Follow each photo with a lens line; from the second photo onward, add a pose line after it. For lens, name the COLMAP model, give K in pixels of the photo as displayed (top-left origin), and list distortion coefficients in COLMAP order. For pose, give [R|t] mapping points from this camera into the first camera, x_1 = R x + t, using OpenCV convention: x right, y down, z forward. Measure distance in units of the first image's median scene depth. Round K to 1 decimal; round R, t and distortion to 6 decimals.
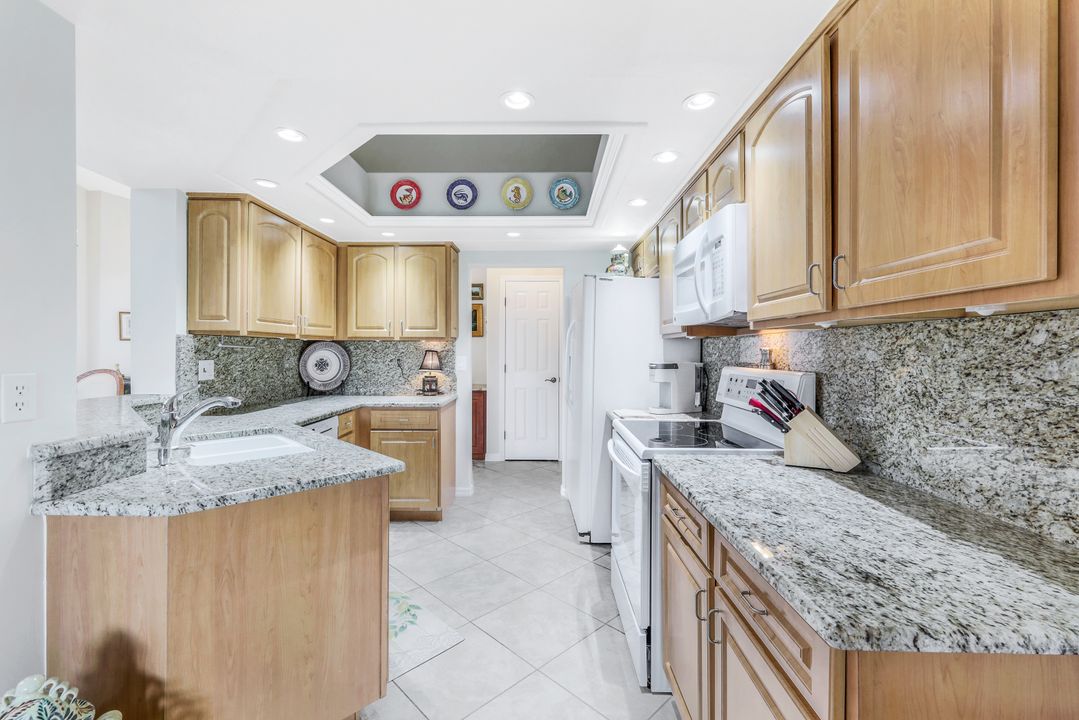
lens RADIAL K [[466.2, 0, 535.2], [0, 466.2, 353.1], [0, 0, 1]] dist [0.001383, 0.000028]
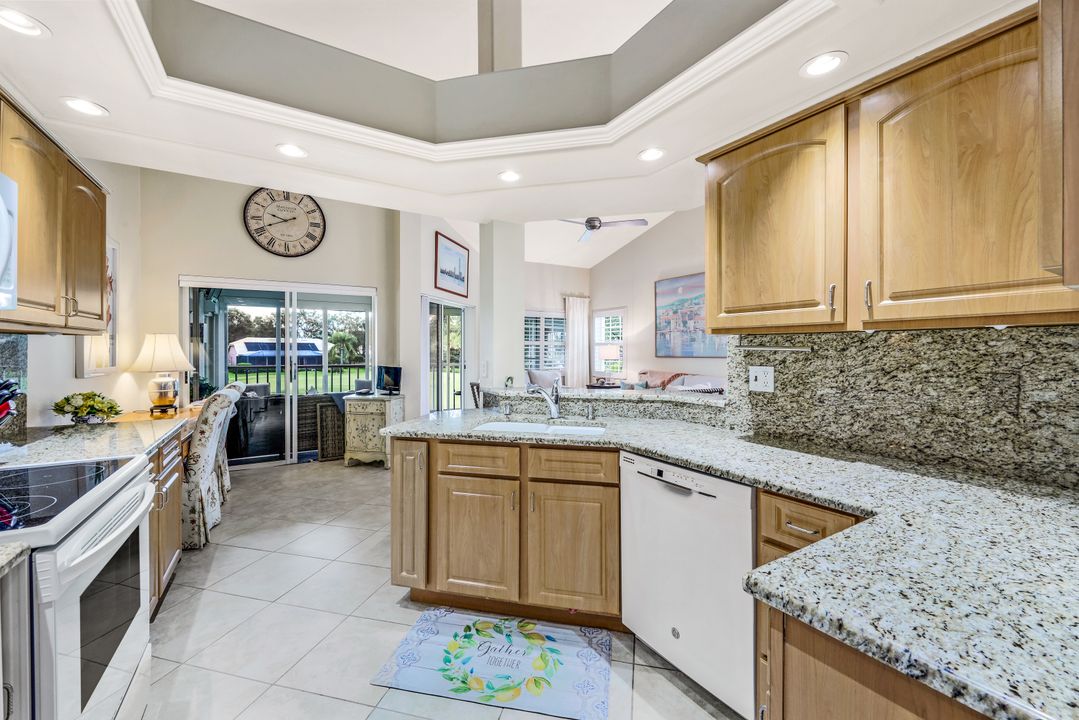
lens RADIAL K [[433.6, 0, 534.3], [0, 433.6, 354.0], [0, 0, 1]] dist [0.000338, 0.000170]
pose [[-0.849200, -0.001221, -0.528070, 0.011777], [-0.007053, 0.999934, 0.009030, -0.009359], [0.528025, 0.011393, -0.849153, 1.346673]]
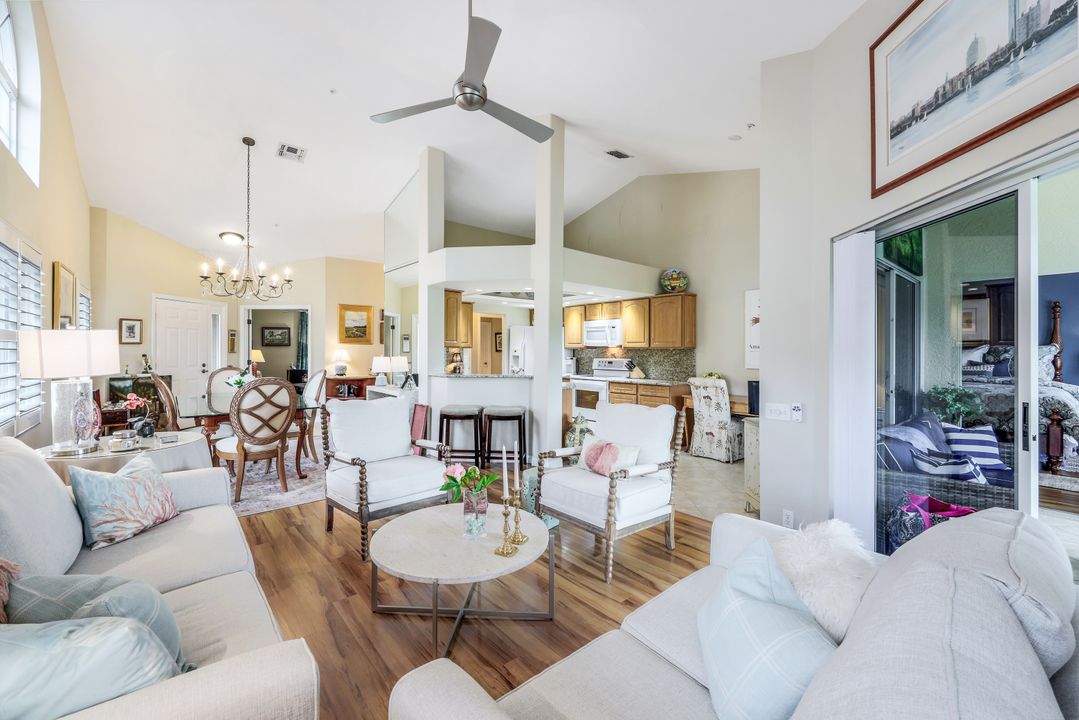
lens RADIAL K [[436.2, 0, 534.3], [0, 436.2, 354.4], [0, 0, 1]] dist [-0.000076, 0.000141]
pose [[0.748366, -0.007240, 0.663246, -1.699289], [0.001551, 0.999957, 0.009166, -0.023018], [-0.663284, -0.005830, 0.748345, -0.885946]]
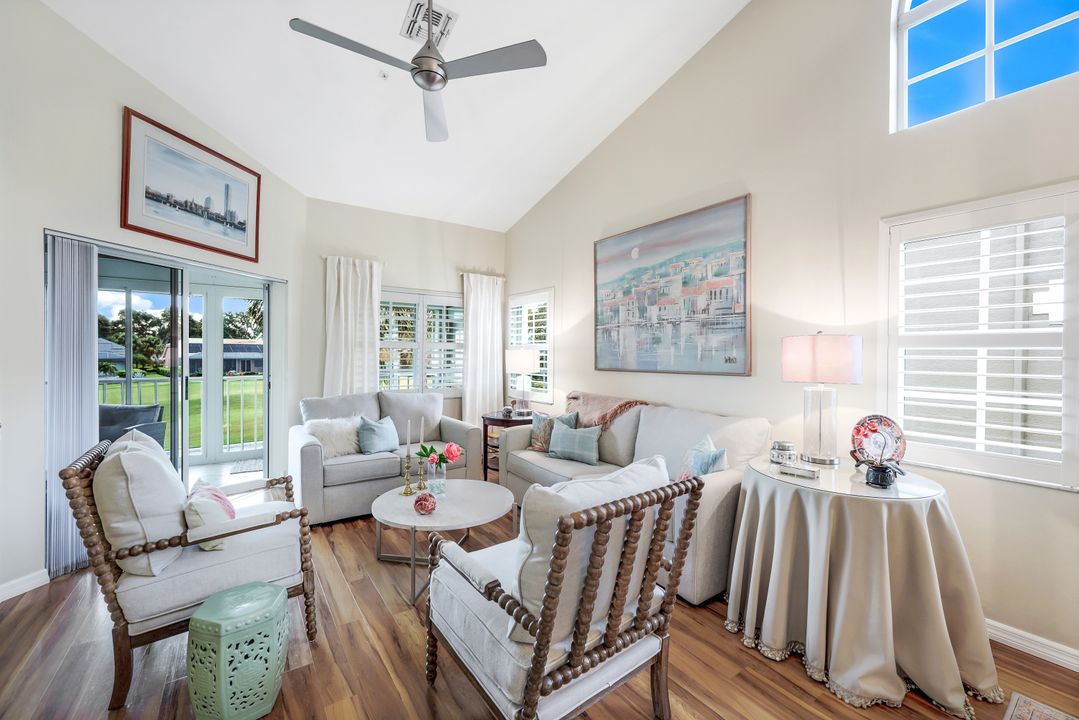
lens RADIAL K [[436.2, 0, 534.3], [0, 436.2, 354.4], [0, 0, 1]] dist [-0.000076, 0.000141]
pose [[-0.814336, -0.008605, -0.580330, -0.882255], [-0.011839, 0.999928, 0.001786, -0.026424], [0.580273, 0.008325, -0.814380, 0.672595]]
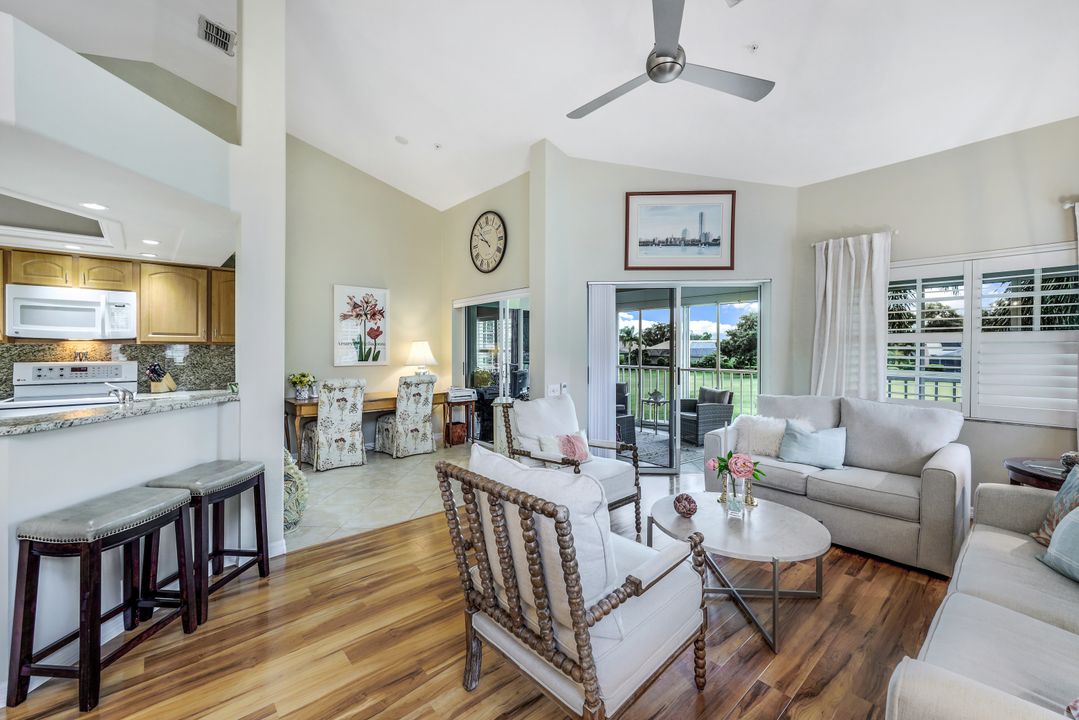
lens RADIAL K [[436.2, 0, 534.3], [0, 436.2, 354.4], [0, 0, 1]] dist [-0.000076, 0.000141]
pose [[-0.673802, -0.015125, 0.738757, -1.637917], [-0.003479, 0.999844, 0.017296, -0.026621], [-0.738904, 0.009084, -0.673749, 0.612168]]
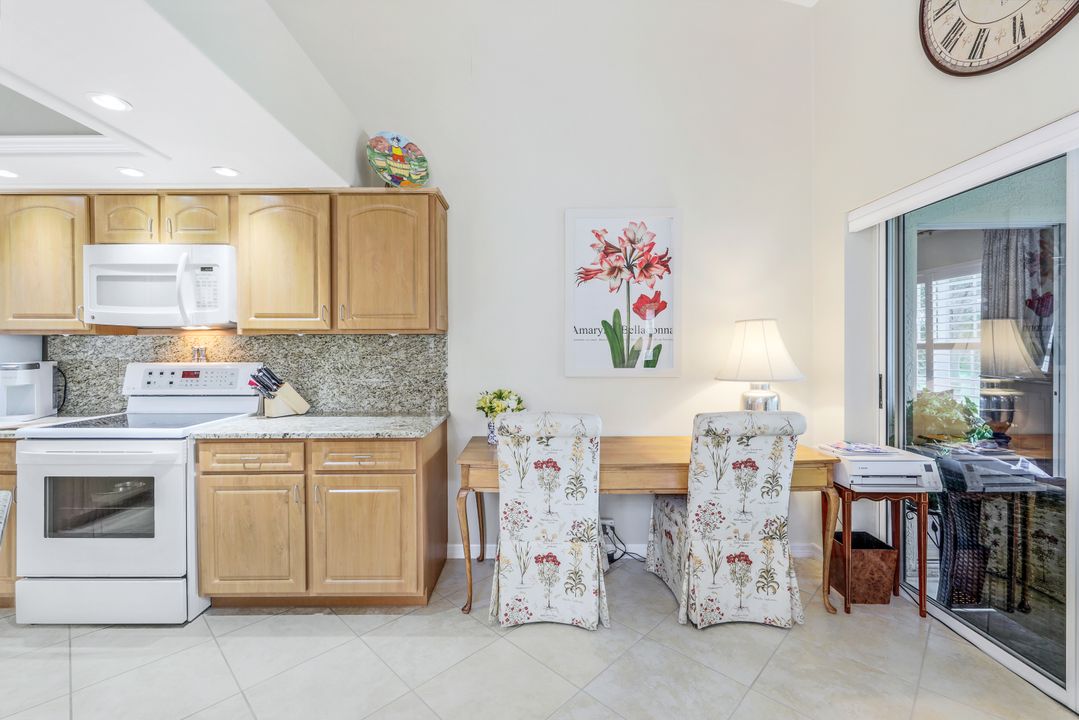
lens RADIAL K [[458.2, 0, 533.7], [0, 458.2, 350.5], [0, 0, 1]] dist [0.000109, 0.000027]
pose [[-0.023473, -0.010519, 0.999669, -0.611395], [0.005219, 0.999930, 0.010644, -0.005854], [-0.999711, 0.005467, -0.023416, 0.063510]]
